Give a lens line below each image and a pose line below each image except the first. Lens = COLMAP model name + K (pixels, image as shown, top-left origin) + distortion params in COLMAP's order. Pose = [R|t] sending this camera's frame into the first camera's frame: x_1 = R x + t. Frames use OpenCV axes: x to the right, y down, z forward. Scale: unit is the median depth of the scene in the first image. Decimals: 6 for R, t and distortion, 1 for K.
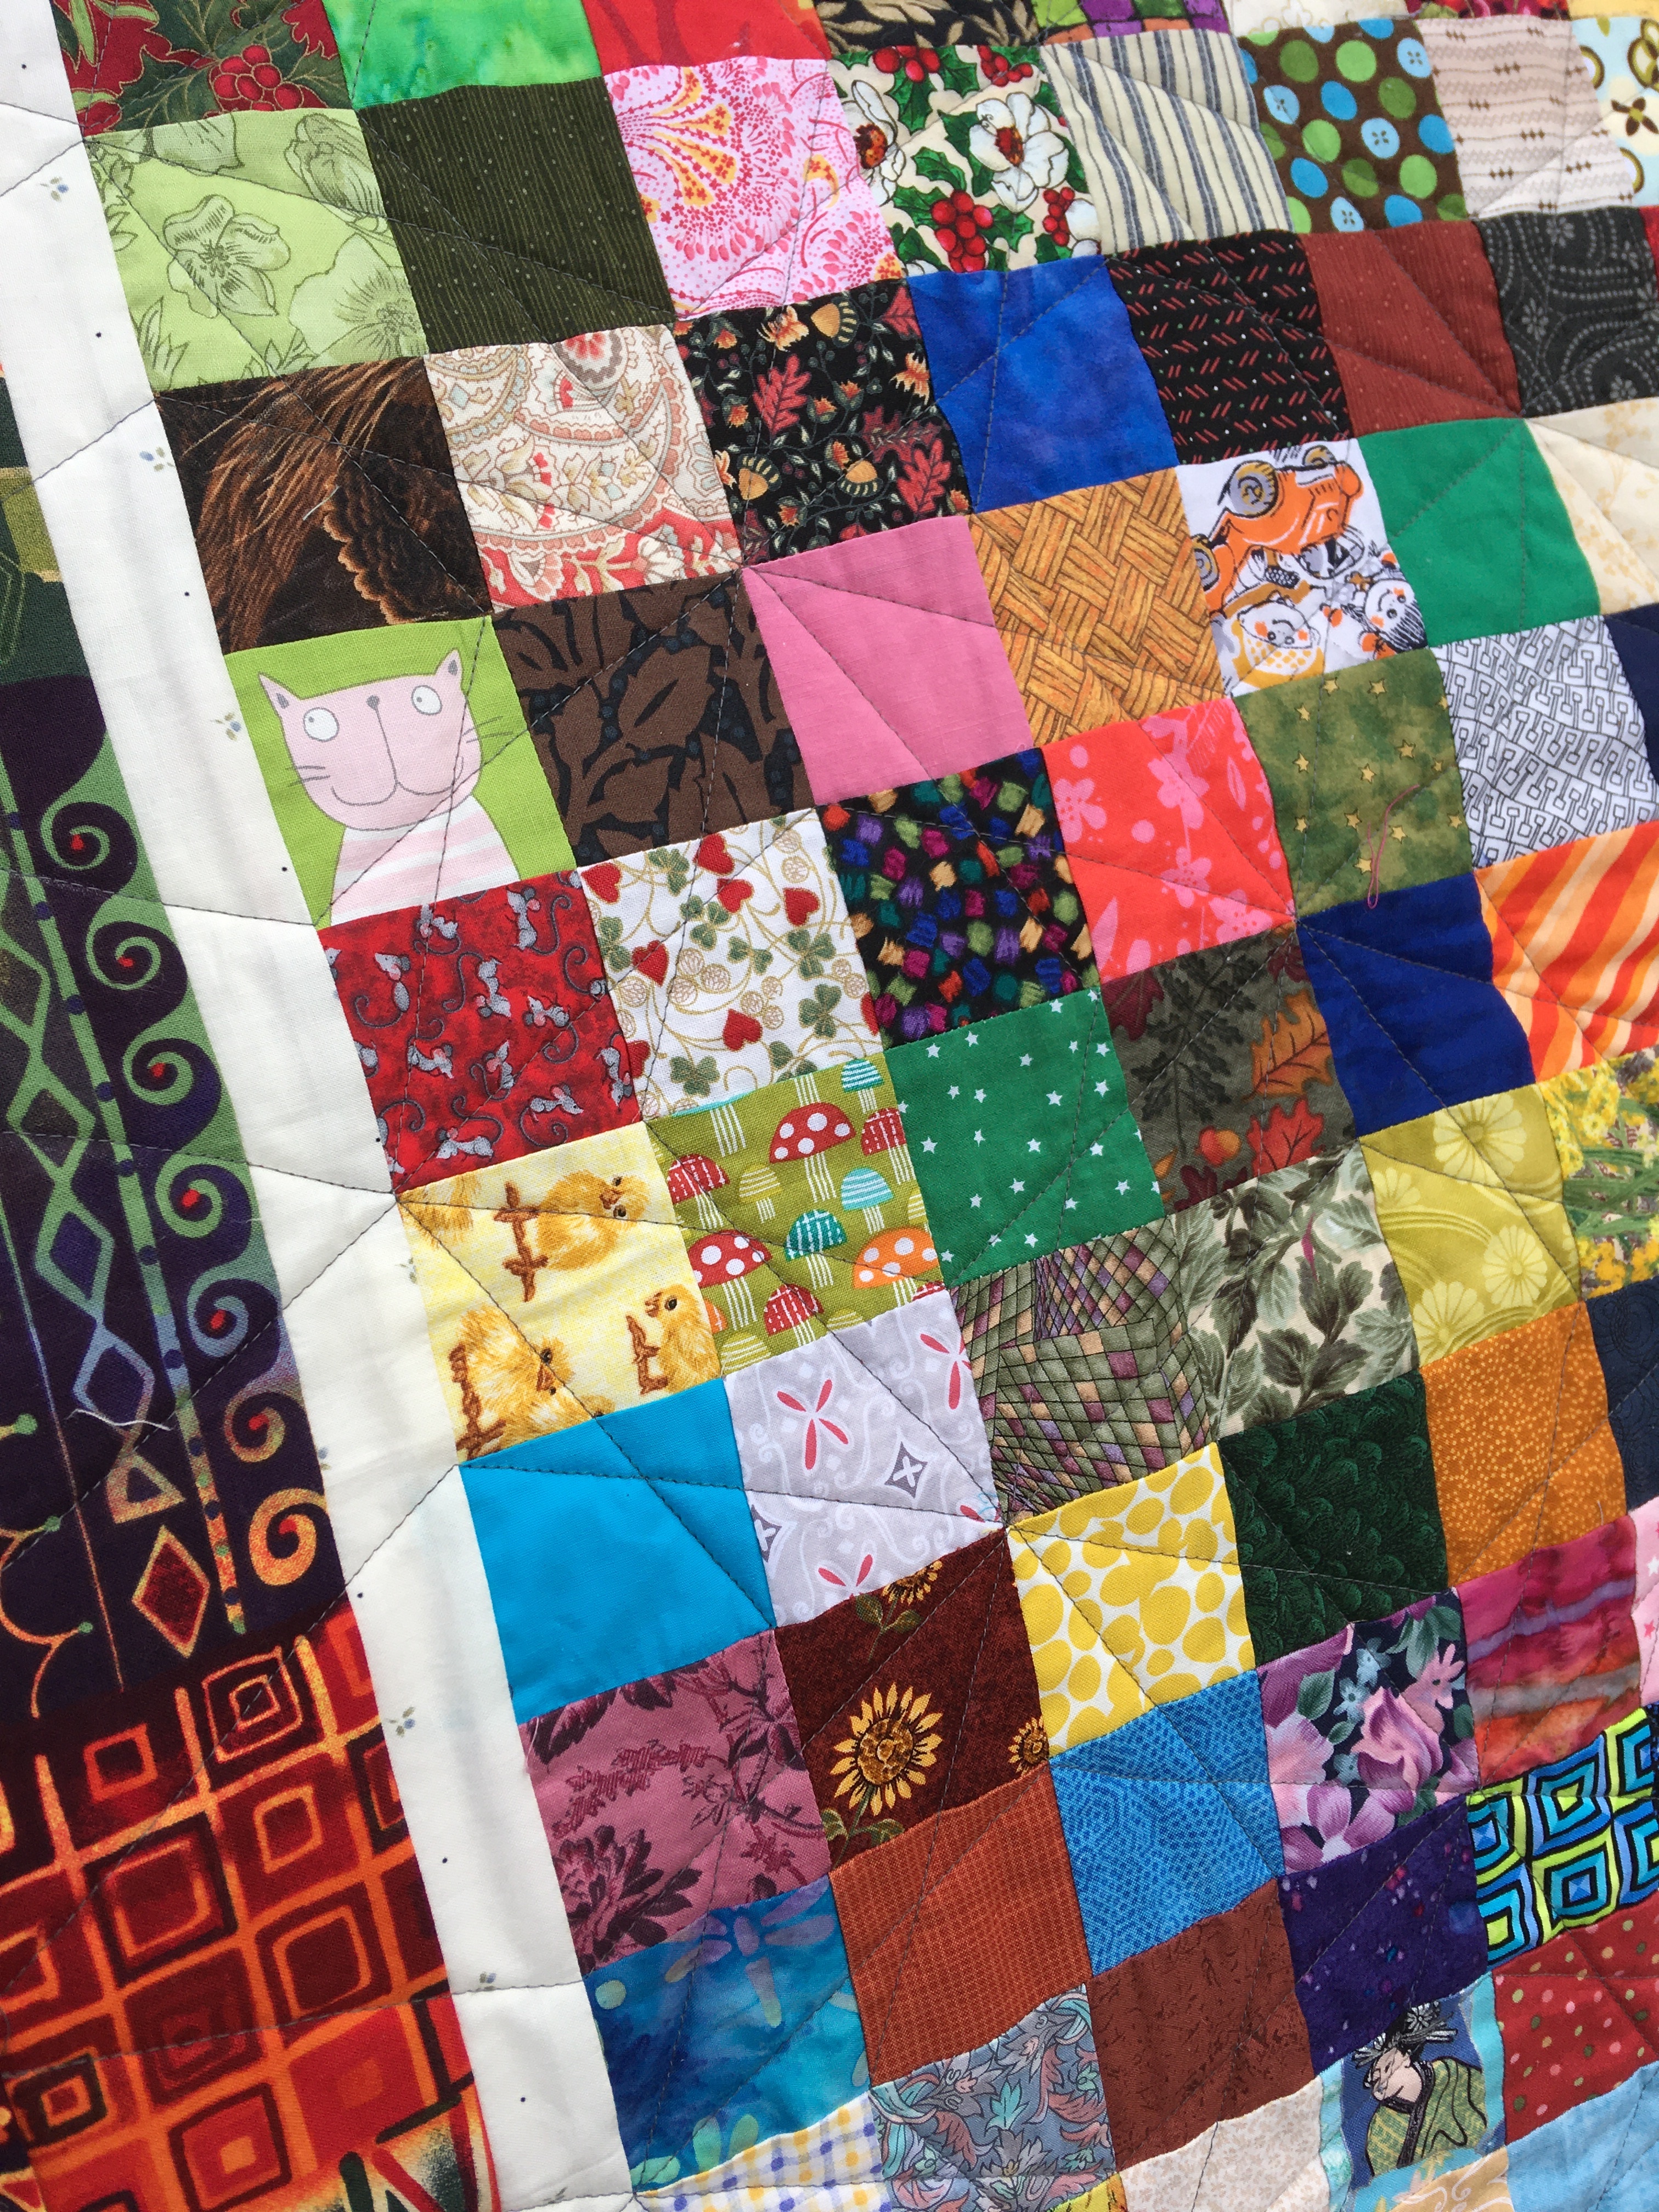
lens RADIAL K [[1930.8, 0, 829.5], [0, 1930.8, 1106.0], [0, 0, 1]] dist [0.117205, -0.211142]
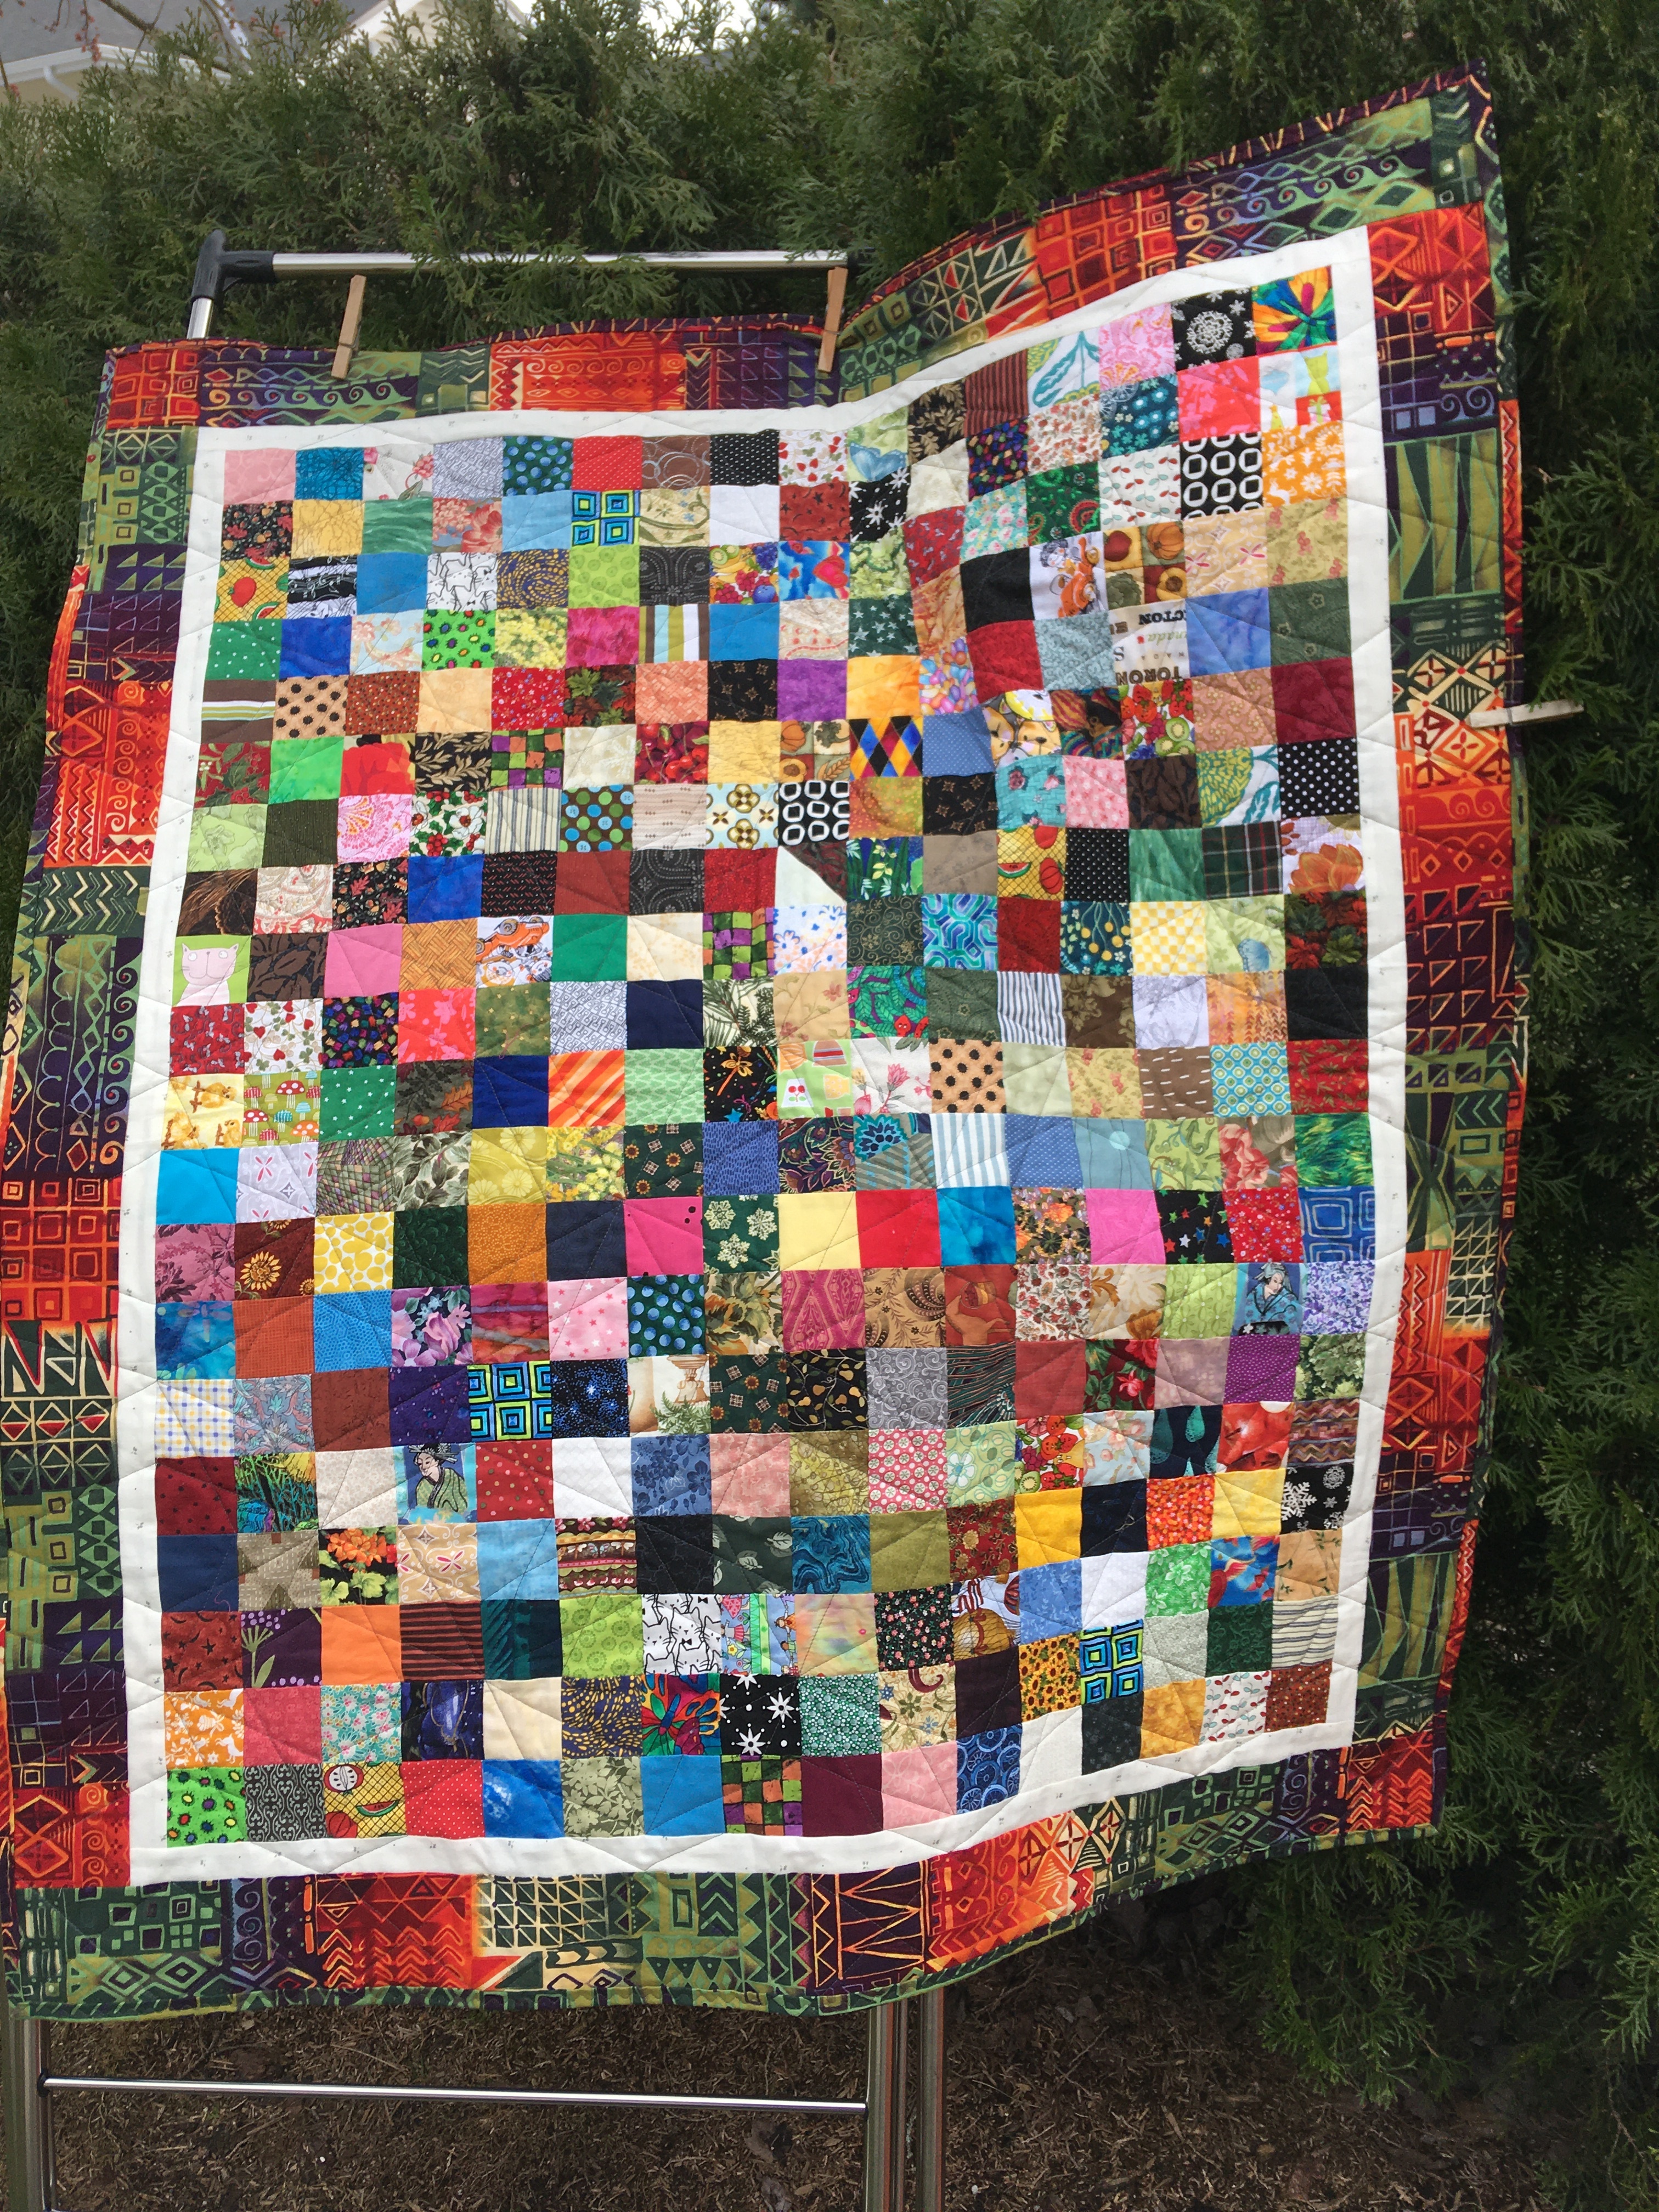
lens RADIAL K [[1930.8, 0, 829.5], [0, 1930.8, 1106.0], [0, 0, 1]] dist [0.117205, -0.211142]
pose [[0.888816, 0.117507, -0.442943, 2.207595], [-0.222744, 0.955484, -0.193484, 0.465255], [0.400489, 0.270634, 0.875423, -1.502355]]
